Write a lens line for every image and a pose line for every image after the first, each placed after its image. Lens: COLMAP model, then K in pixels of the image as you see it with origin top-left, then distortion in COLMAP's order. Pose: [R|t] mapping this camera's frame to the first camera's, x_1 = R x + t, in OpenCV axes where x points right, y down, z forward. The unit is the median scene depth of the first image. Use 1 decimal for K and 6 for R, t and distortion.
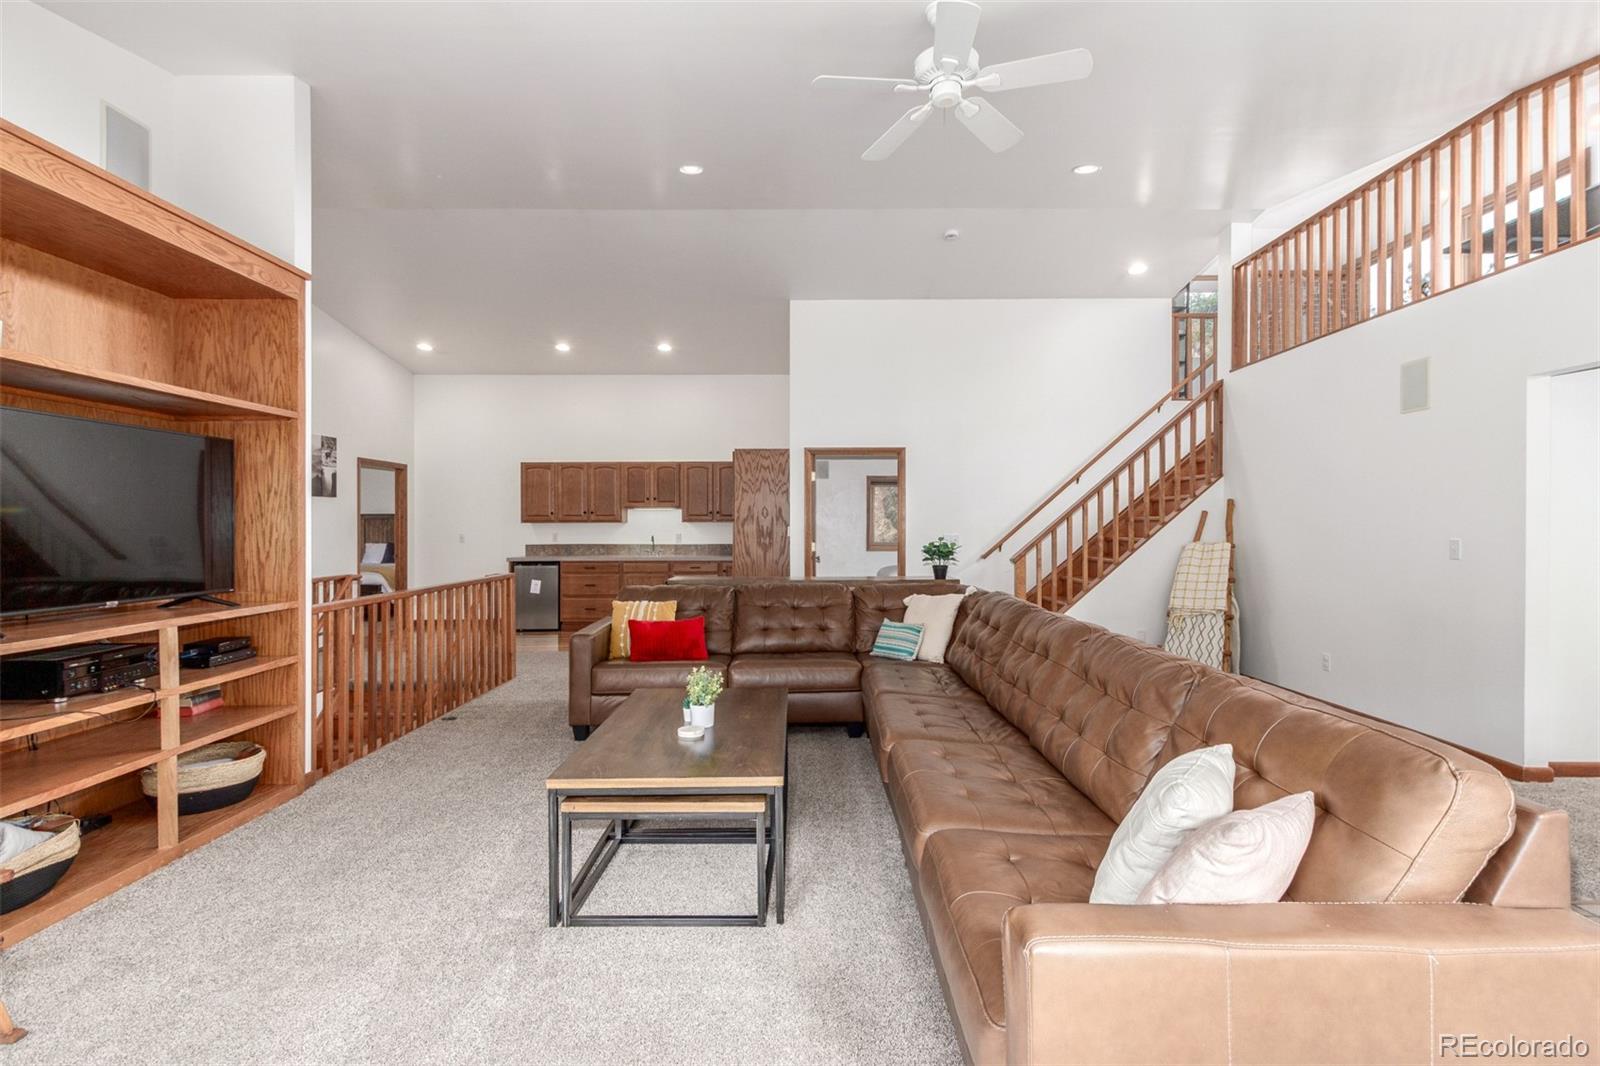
lens RADIAL K [[734.8, 0, 800.0], [0, 734.8, 533.0], [0, 0, 1]] dist [0.003138, -0.000151]
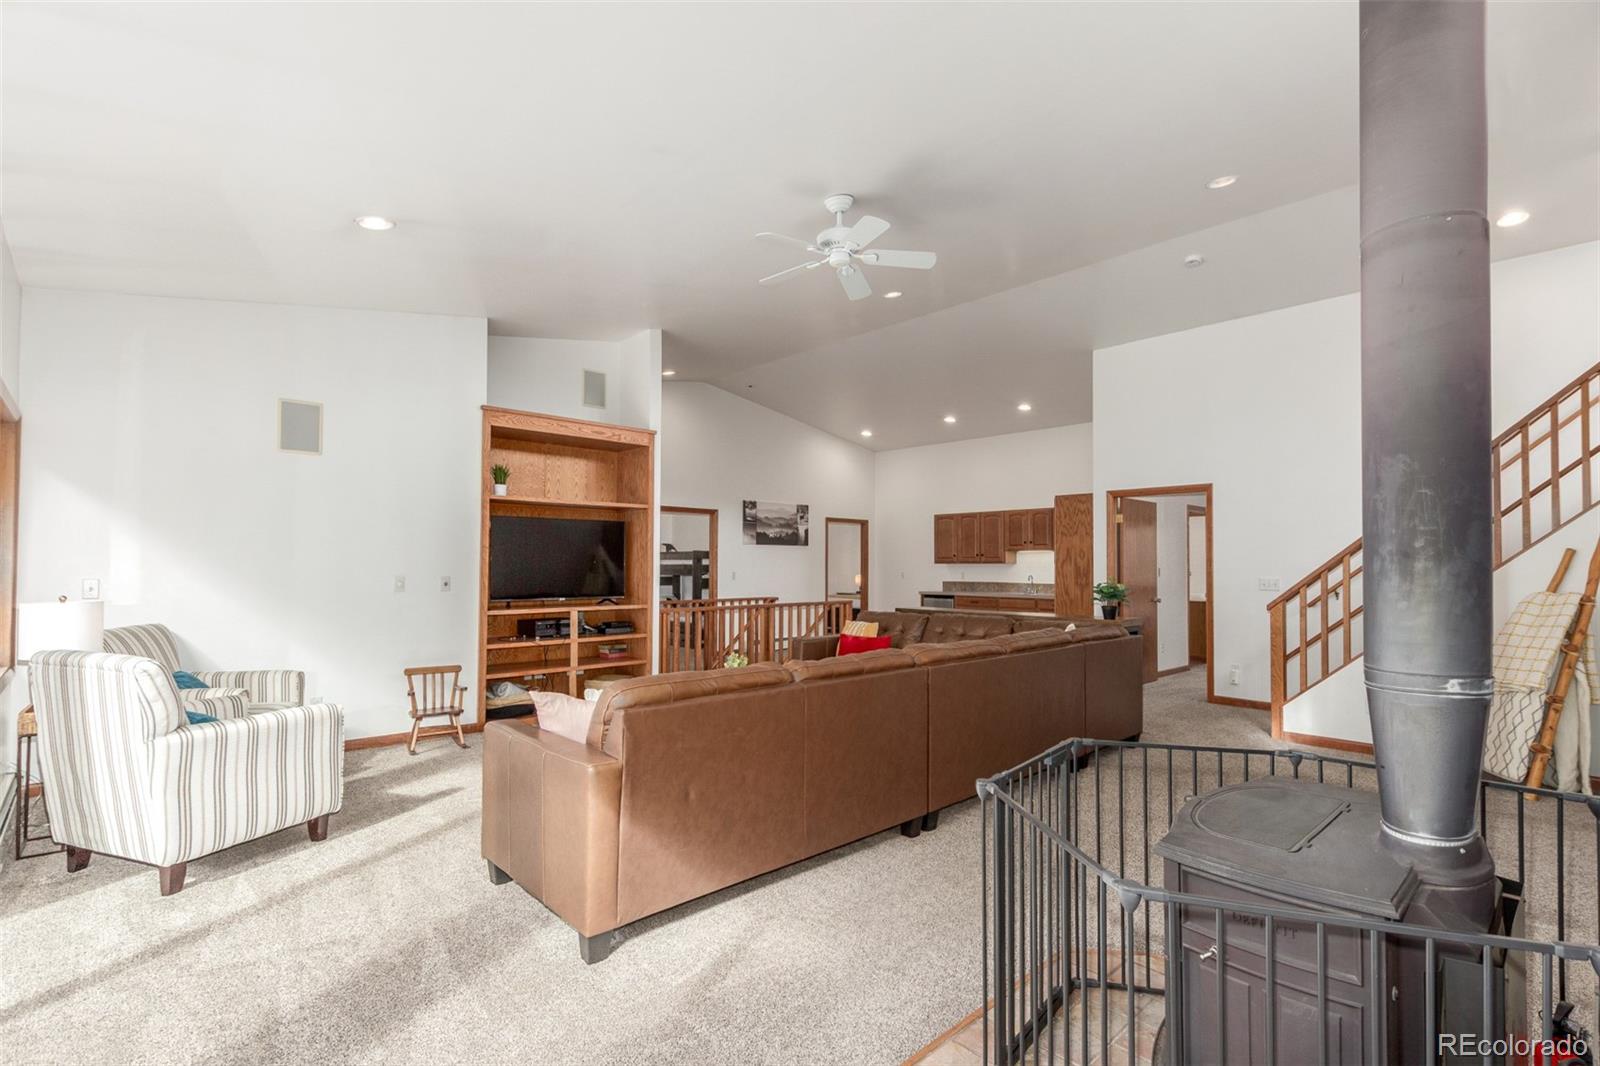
lens RADIAL K [[735.2, 0, 822.9], [0, 735.2, 565.2], [0, 0, 1]] dist [0.000211, -0.000146]
pose [[0.698475, 0.004056, -0.715623, 0.389200], [-0.012189, 0.999906, -0.006230, -0.000987], [0.715530, 0.013075, 0.698459, -0.000012]]
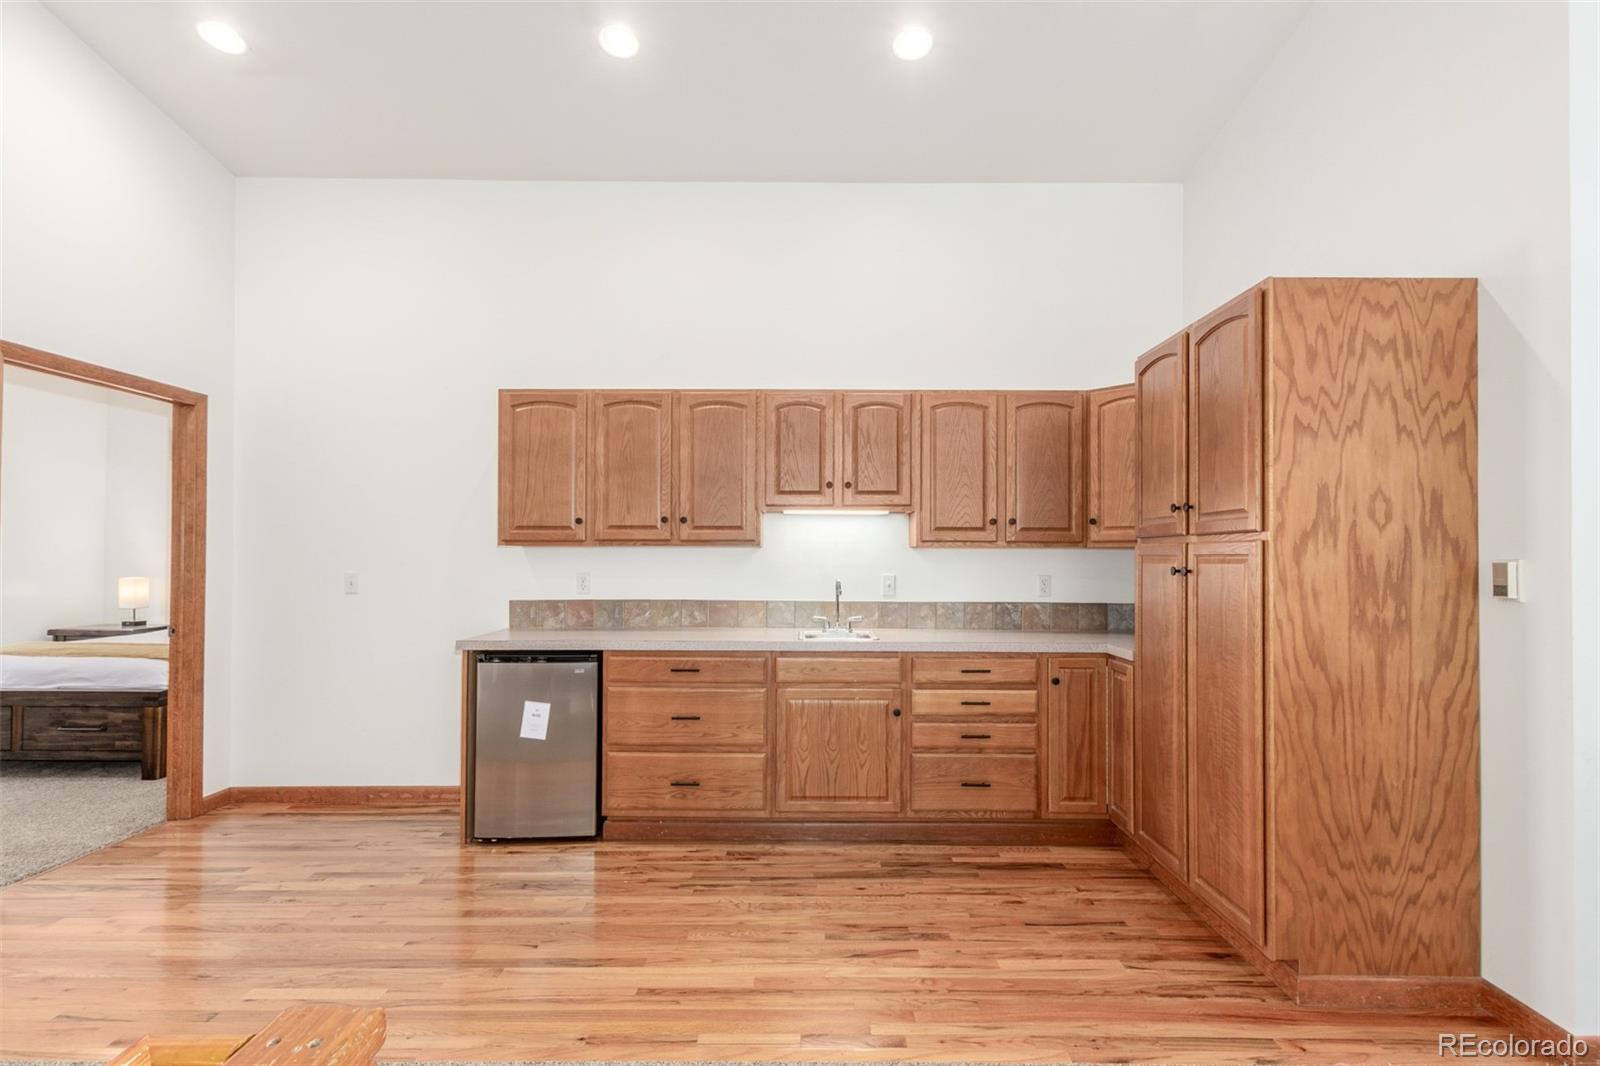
lens RADIAL K [[750.0, 0, 797.9], [0, 750.0, 553.7], [0, 0, 1]] dist [0.004649, -0.000126]
pose [[0.999965, 0.006052, 0.005765, -0.232547], [-0.005958, 0.999851, -0.016176, -0.004414], [-0.005862, 0.016141, 0.999853, 0.627274]]
